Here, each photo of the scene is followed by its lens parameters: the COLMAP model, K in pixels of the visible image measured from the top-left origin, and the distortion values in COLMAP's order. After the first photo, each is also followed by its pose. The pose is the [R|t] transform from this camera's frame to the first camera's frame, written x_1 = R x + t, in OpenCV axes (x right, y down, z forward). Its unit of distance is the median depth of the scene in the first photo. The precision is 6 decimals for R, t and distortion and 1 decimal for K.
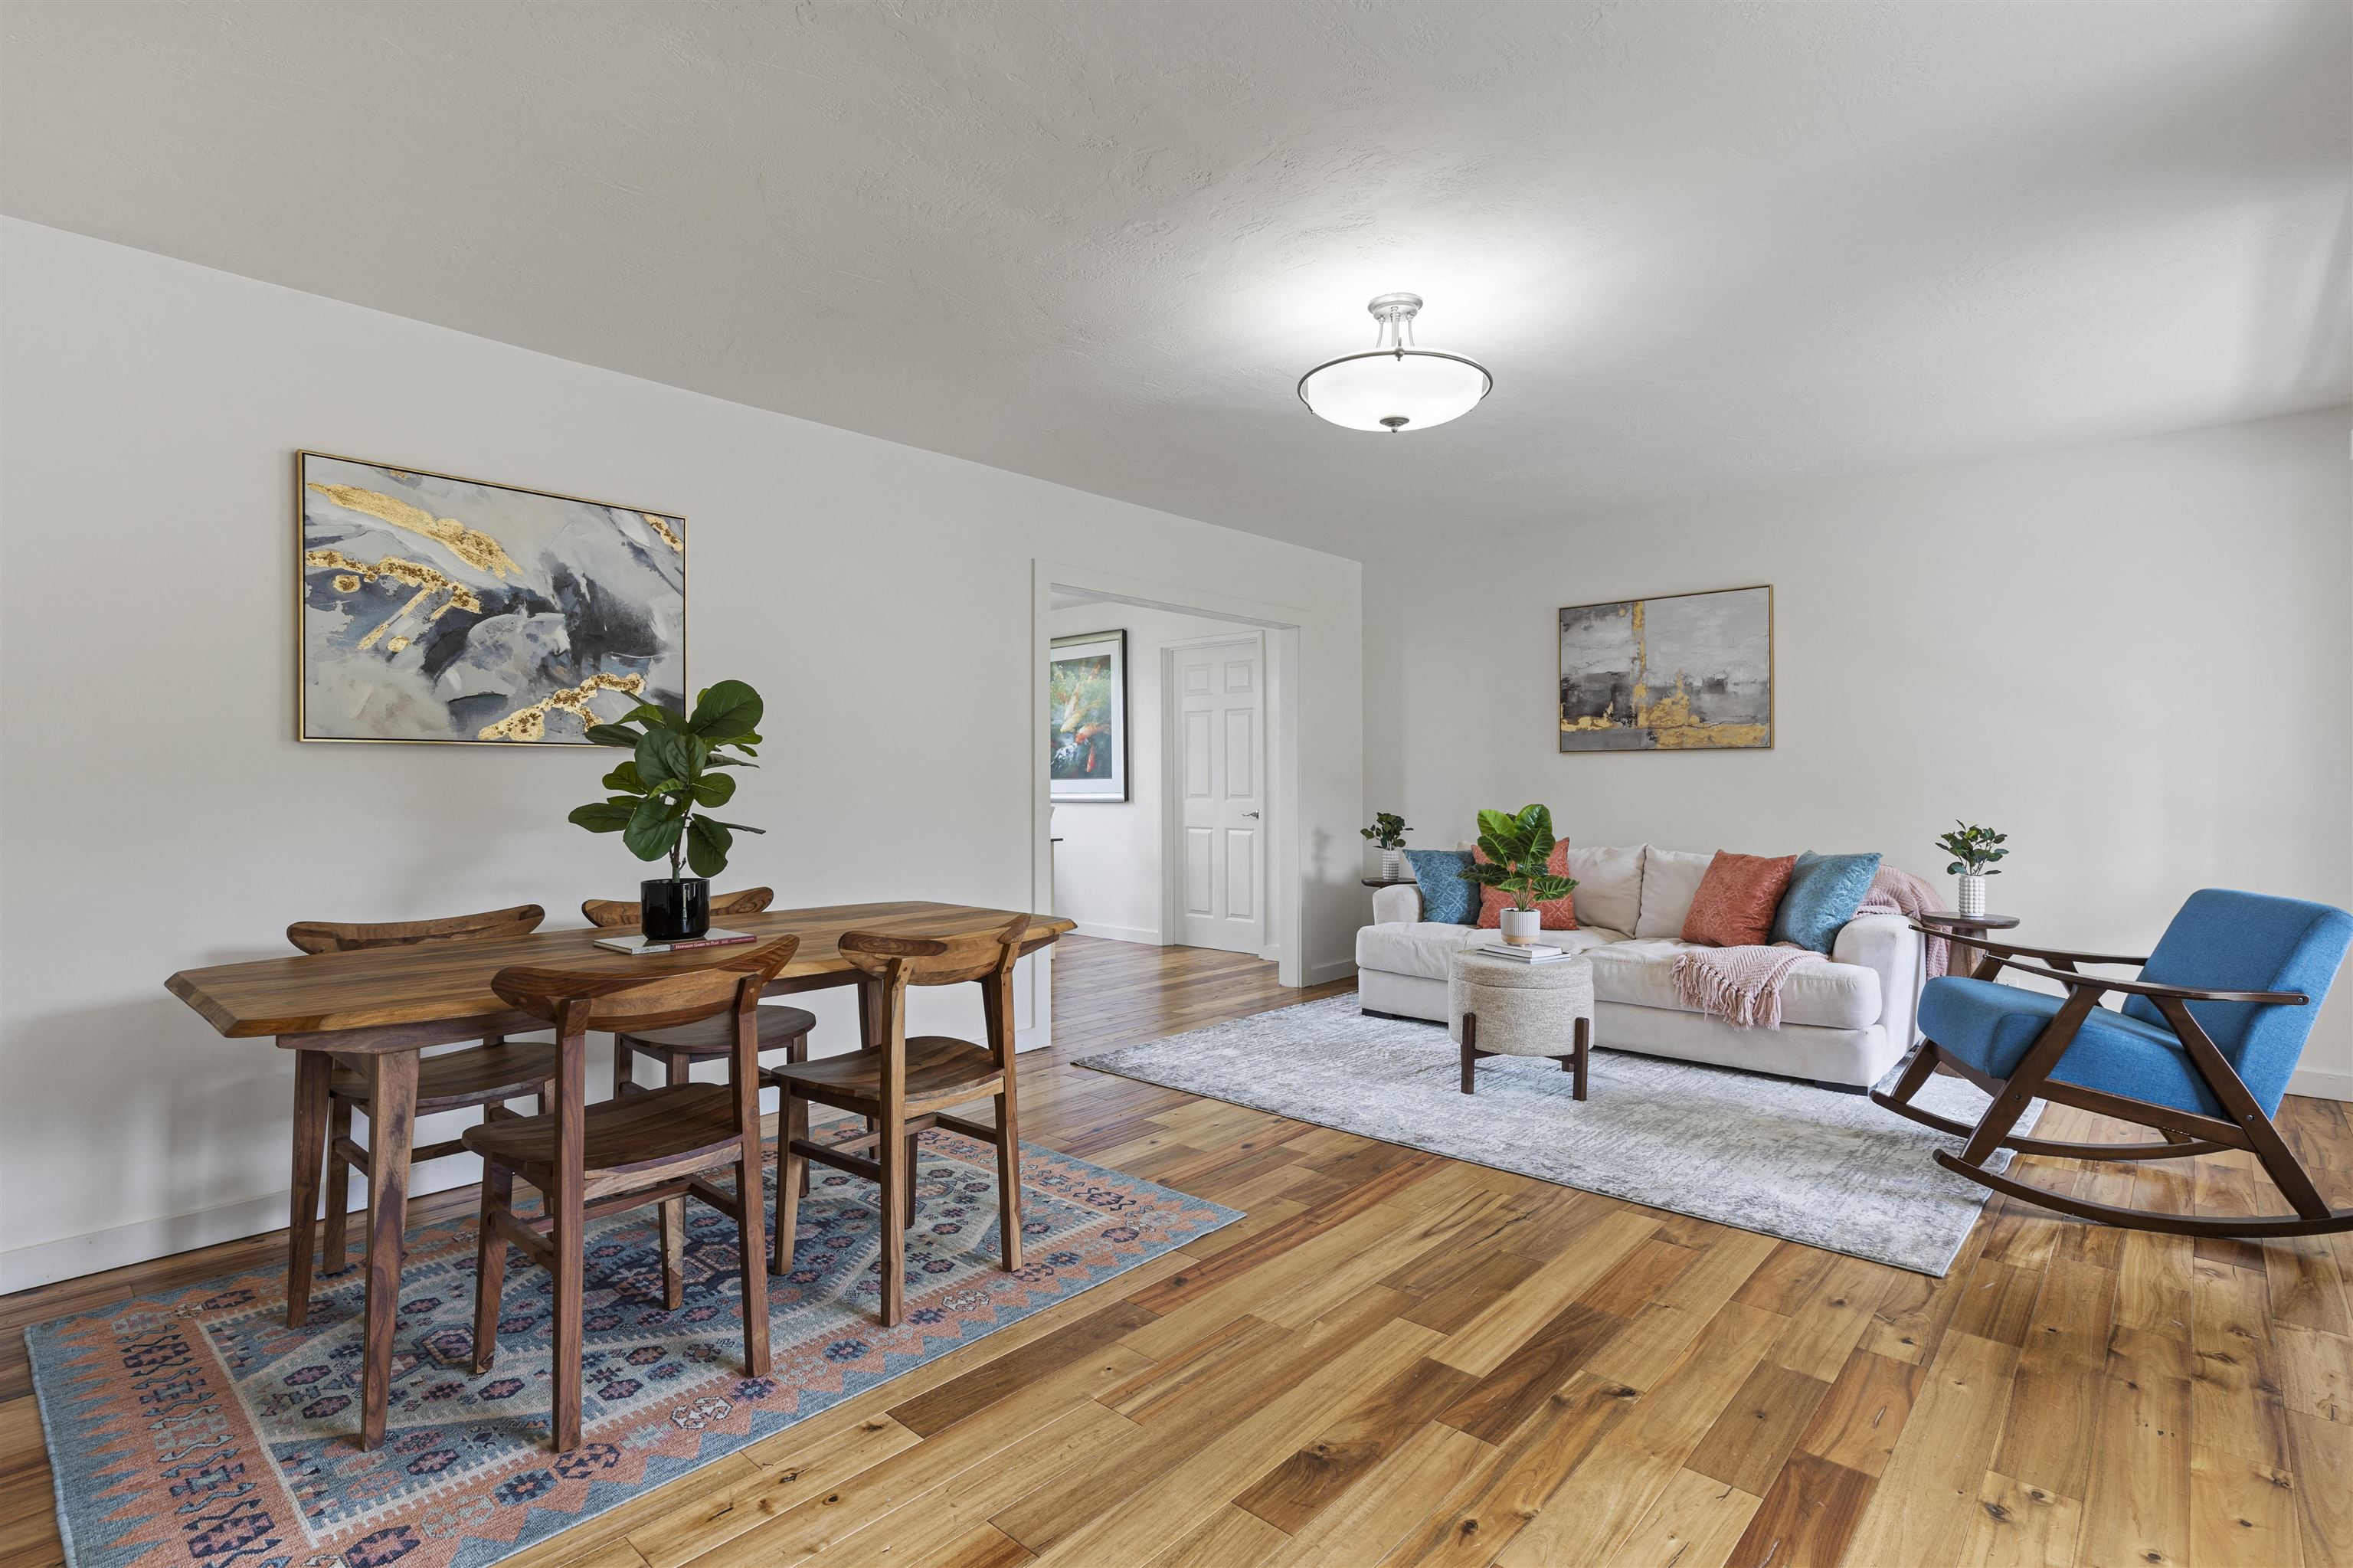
lens RADIAL K [[1145.6, 0, 1176.5], [0, 1145.6, 784.0], [0, 0, 1]] dist [-0.003289, -0.000817]
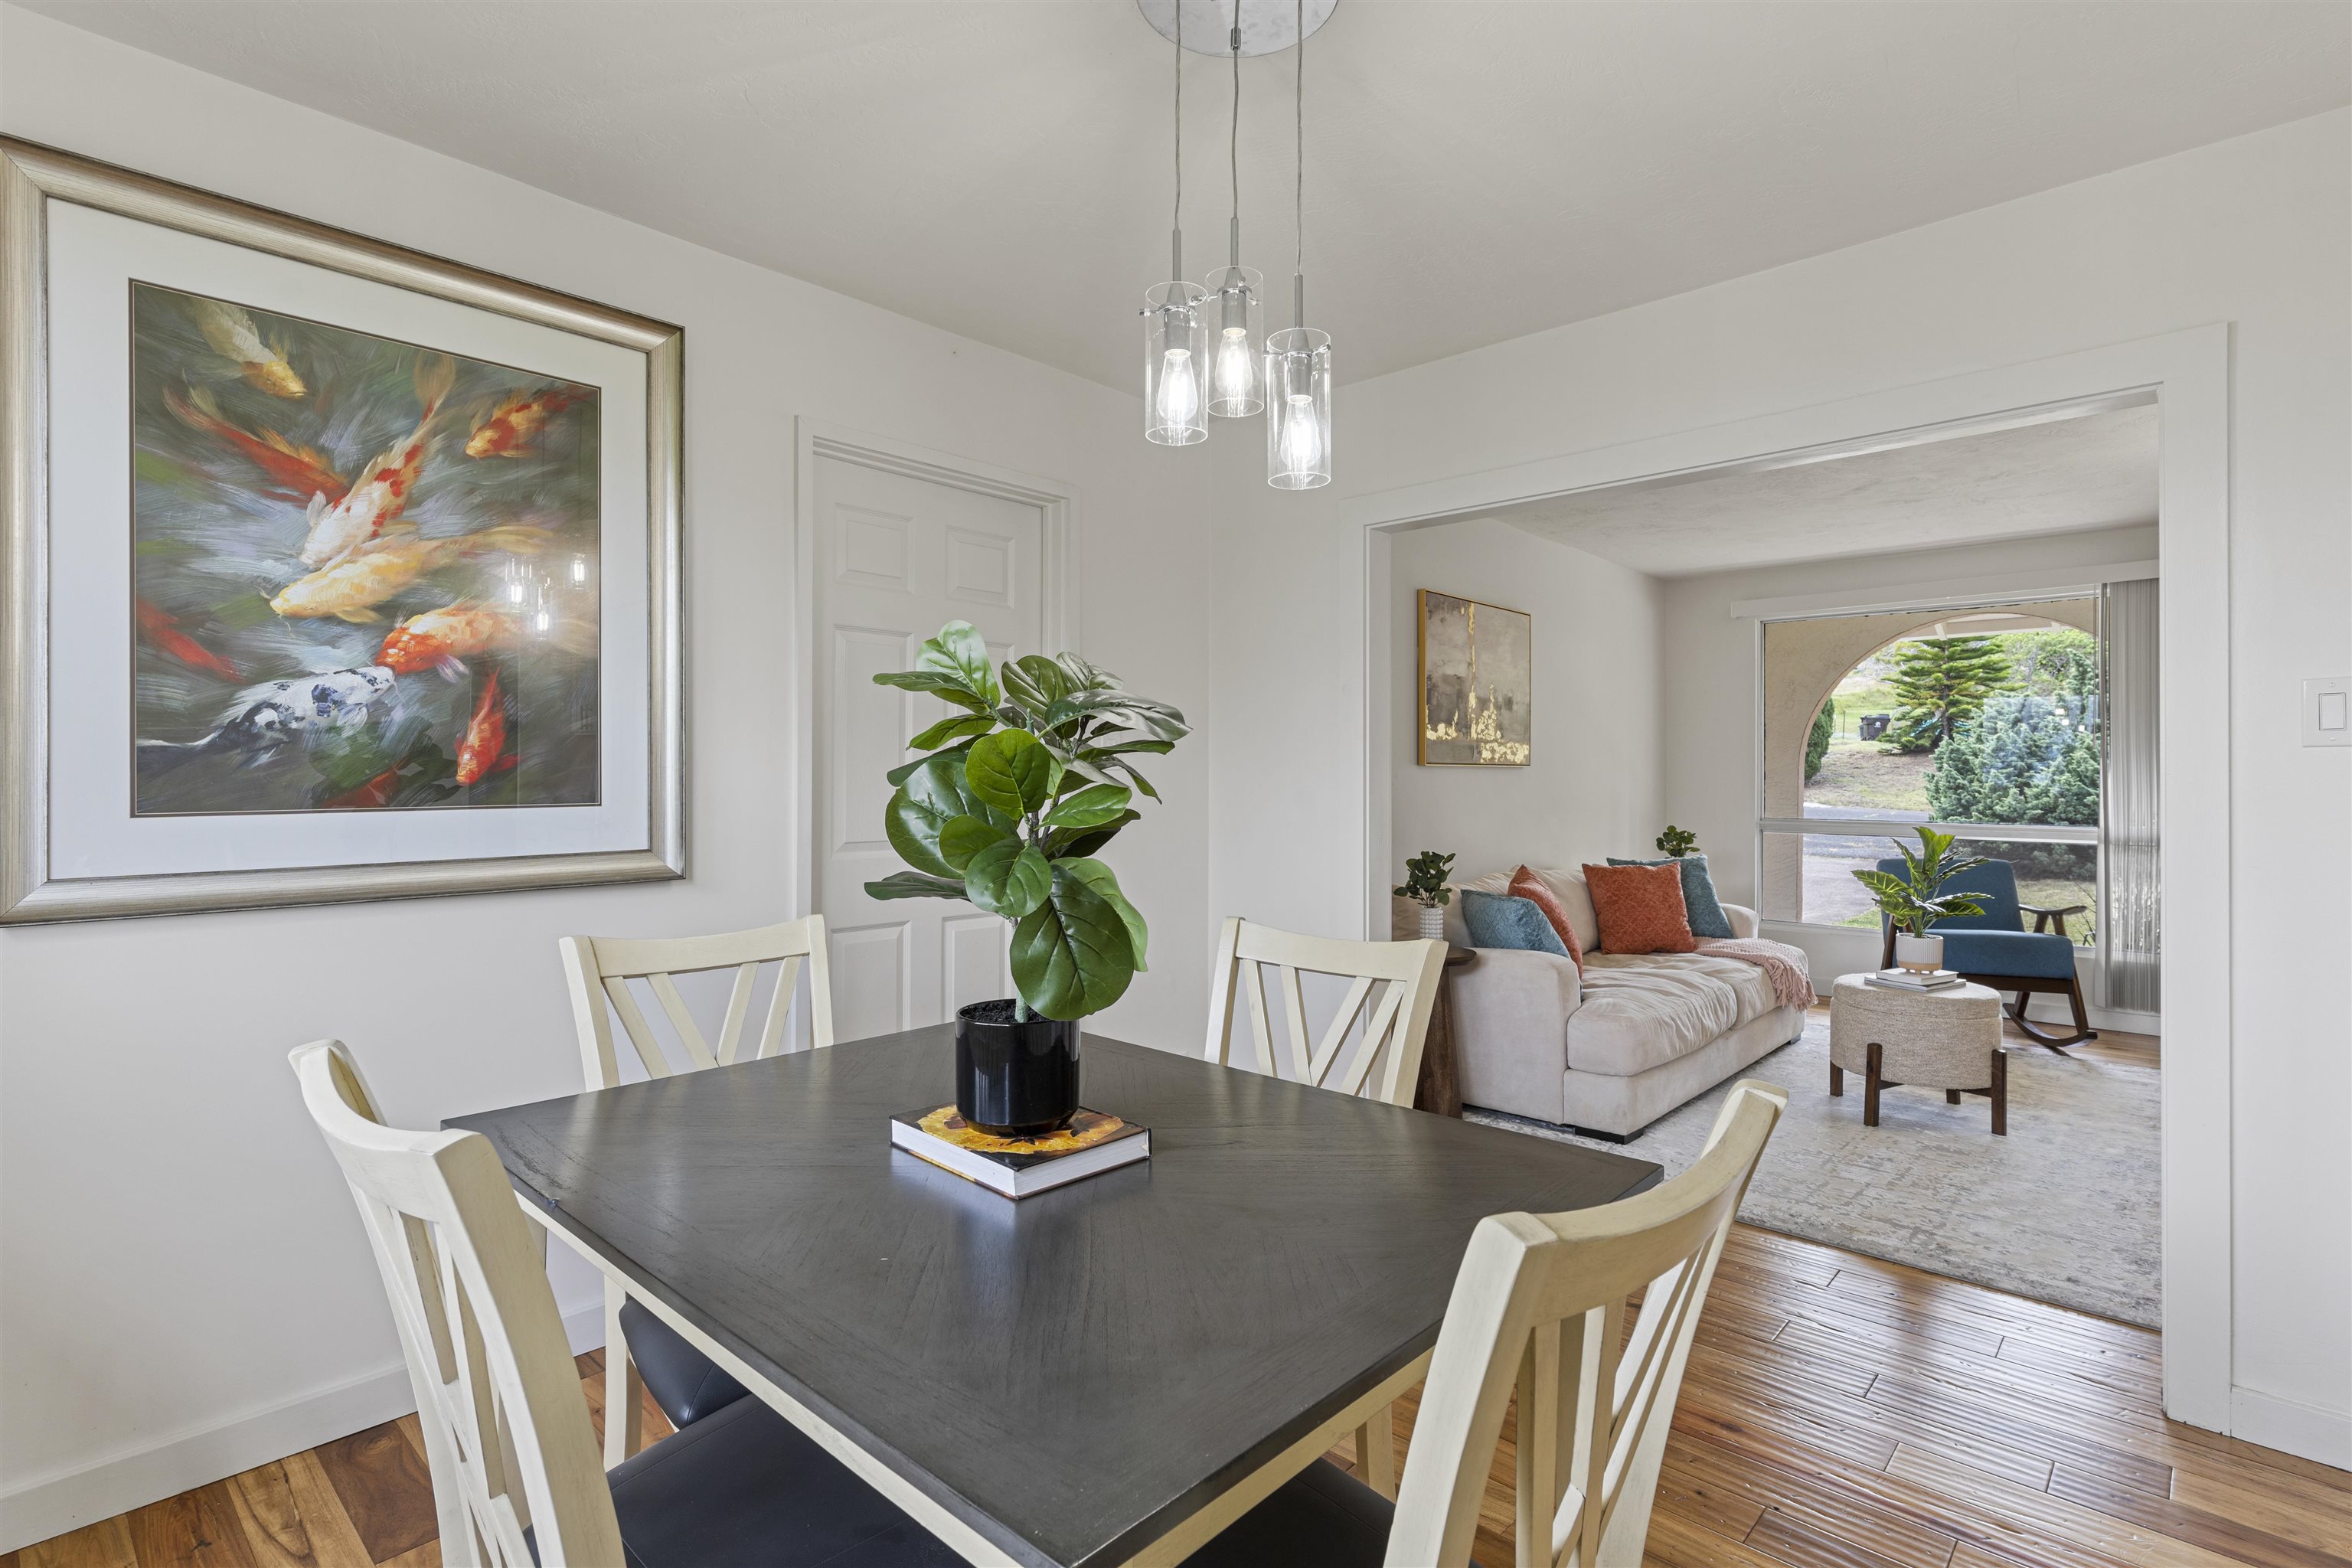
lens RADIAL K [[1125.2, 0, 1183.4], [0, 1125.2, 772.5], [0, 0, 1]] dist [-0.001883, -0.000262]
pose [[0.009073, 0.009721, 0.999912, -0.536486], [0.001449, 0.999952, -0.009734, -0.015823], [-0.999958, 0.001537, 0.009058, 1.315710]]
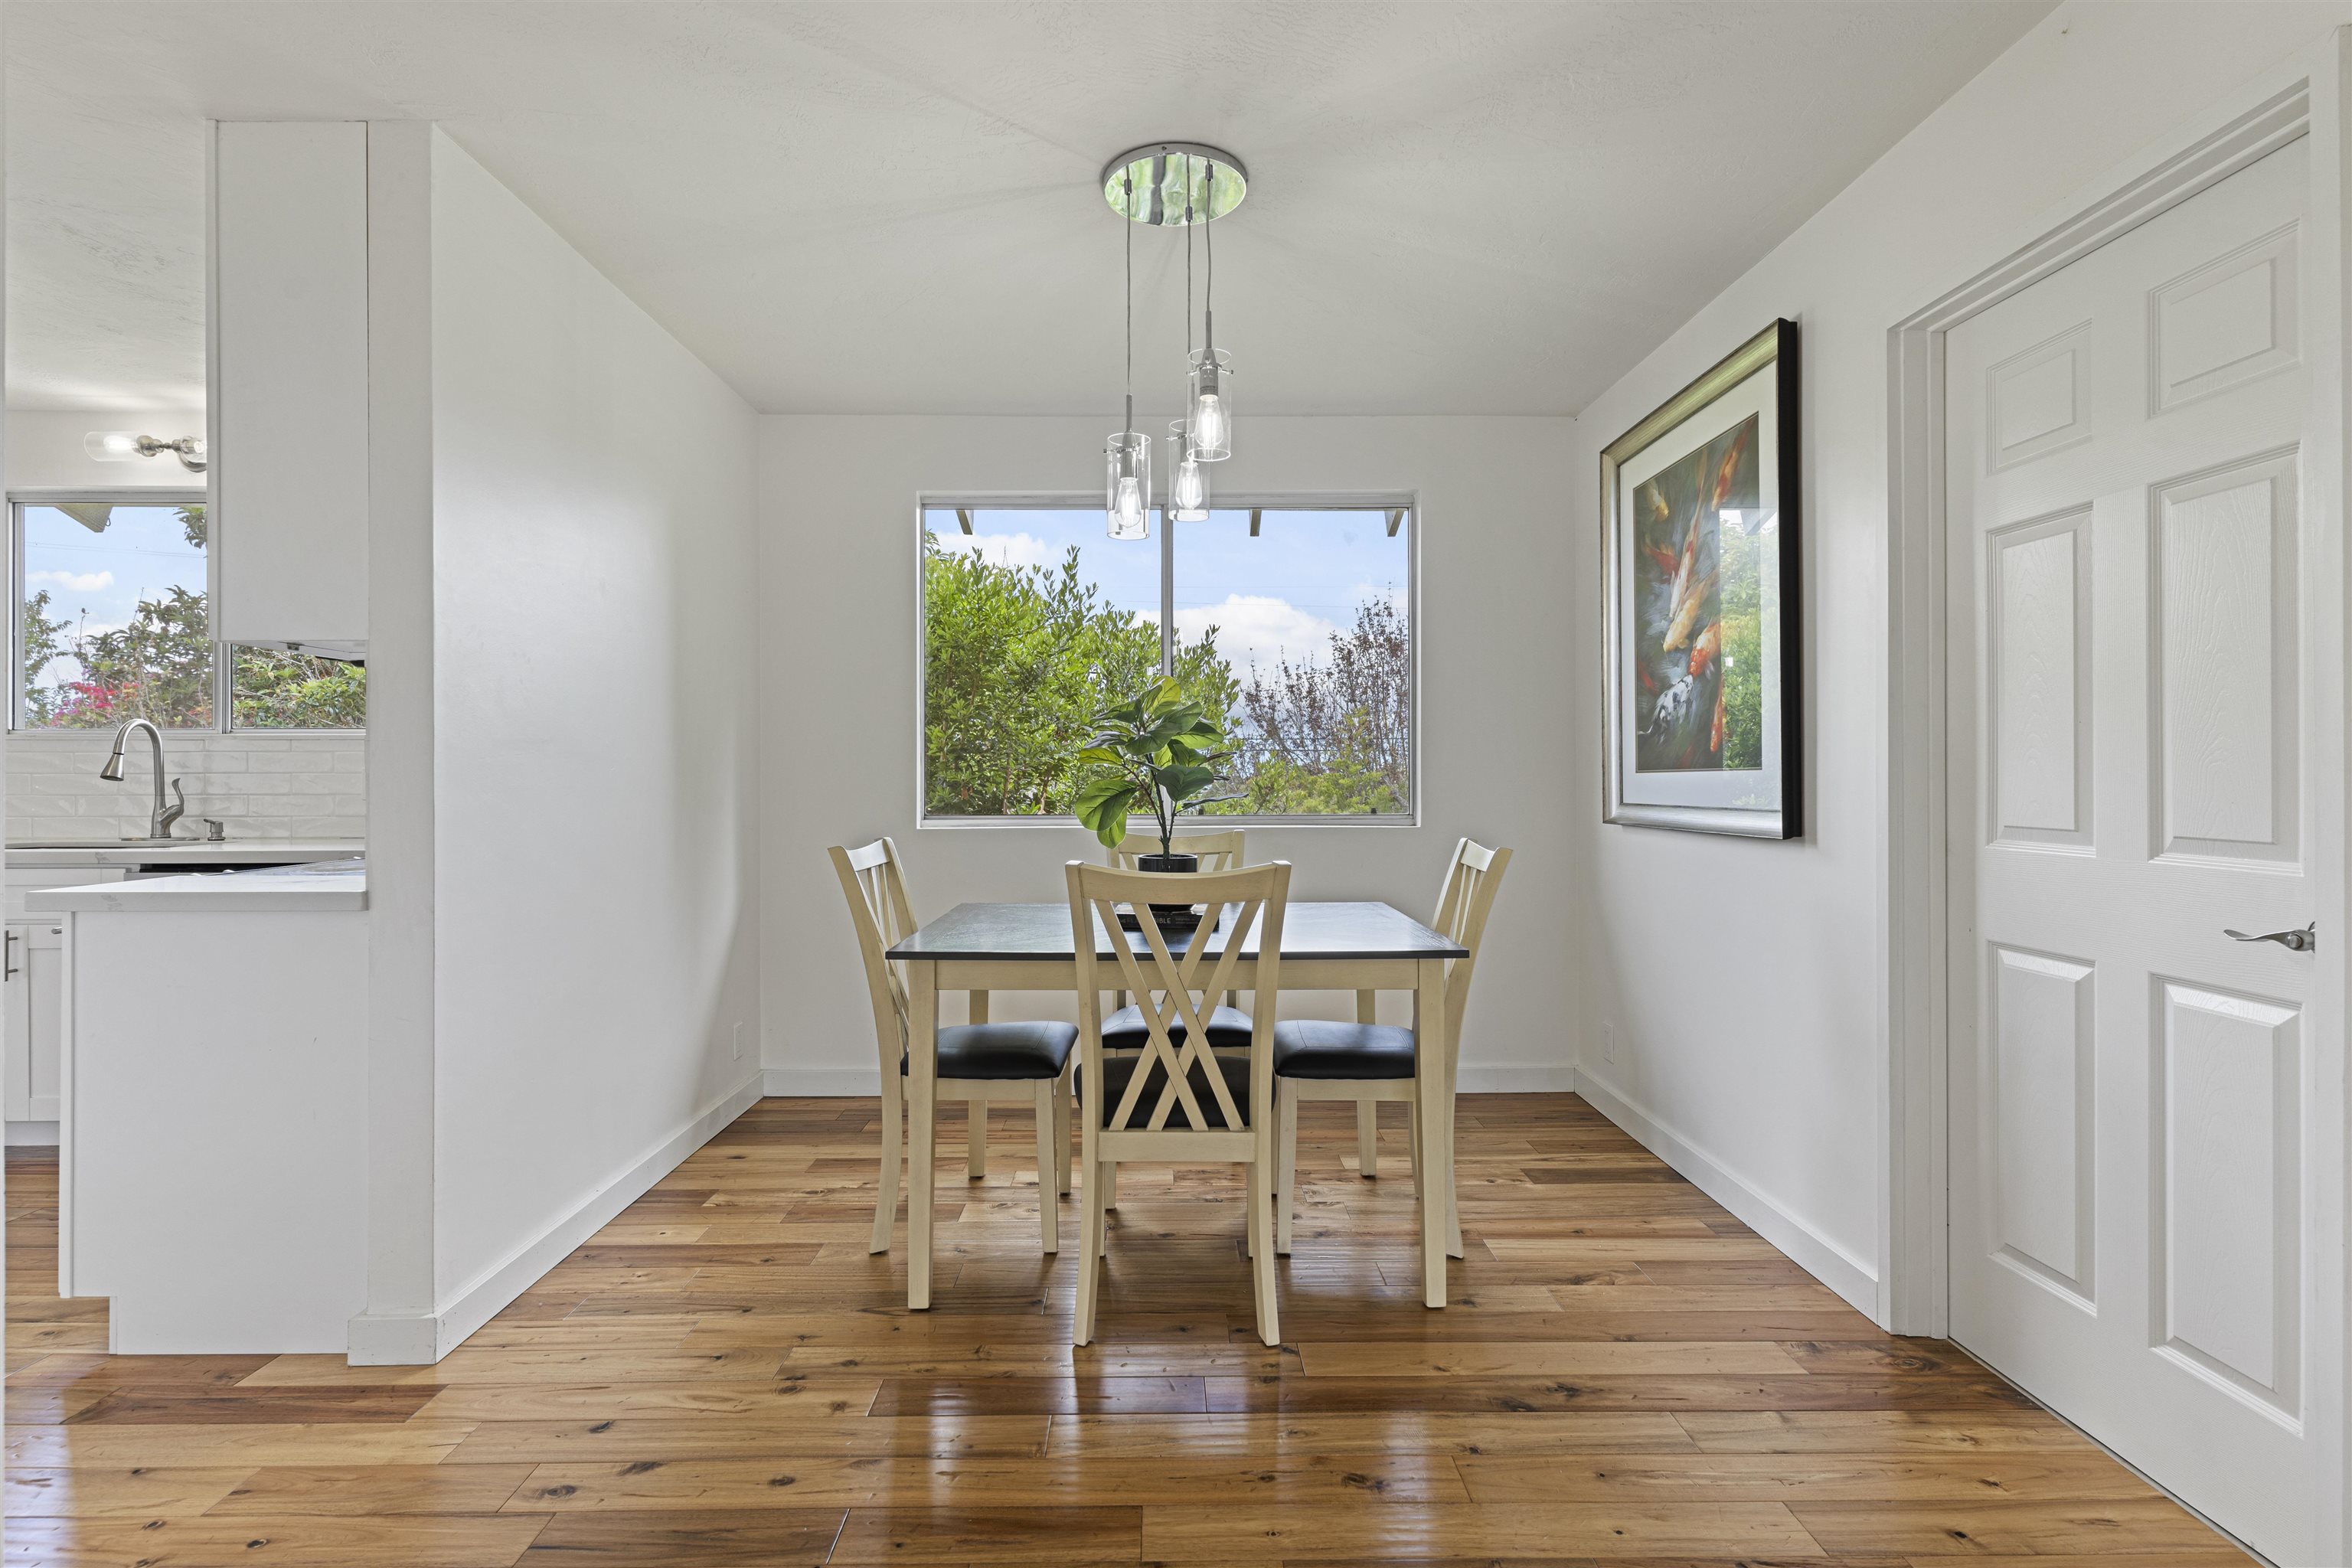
lens RADIAL K [[1125.2, 0, 1183.4], [0, 1125.2, 772.5], [0, 0, 1]] dist [-0.001883, -0.000262]
pose [[0.668872, 0.005515, -0.743357, 0.123590], [-0.005846, 0.999981, 0.002159, -0.005781], [0.743355, 0.002901, 0.668891, 1.004175]]
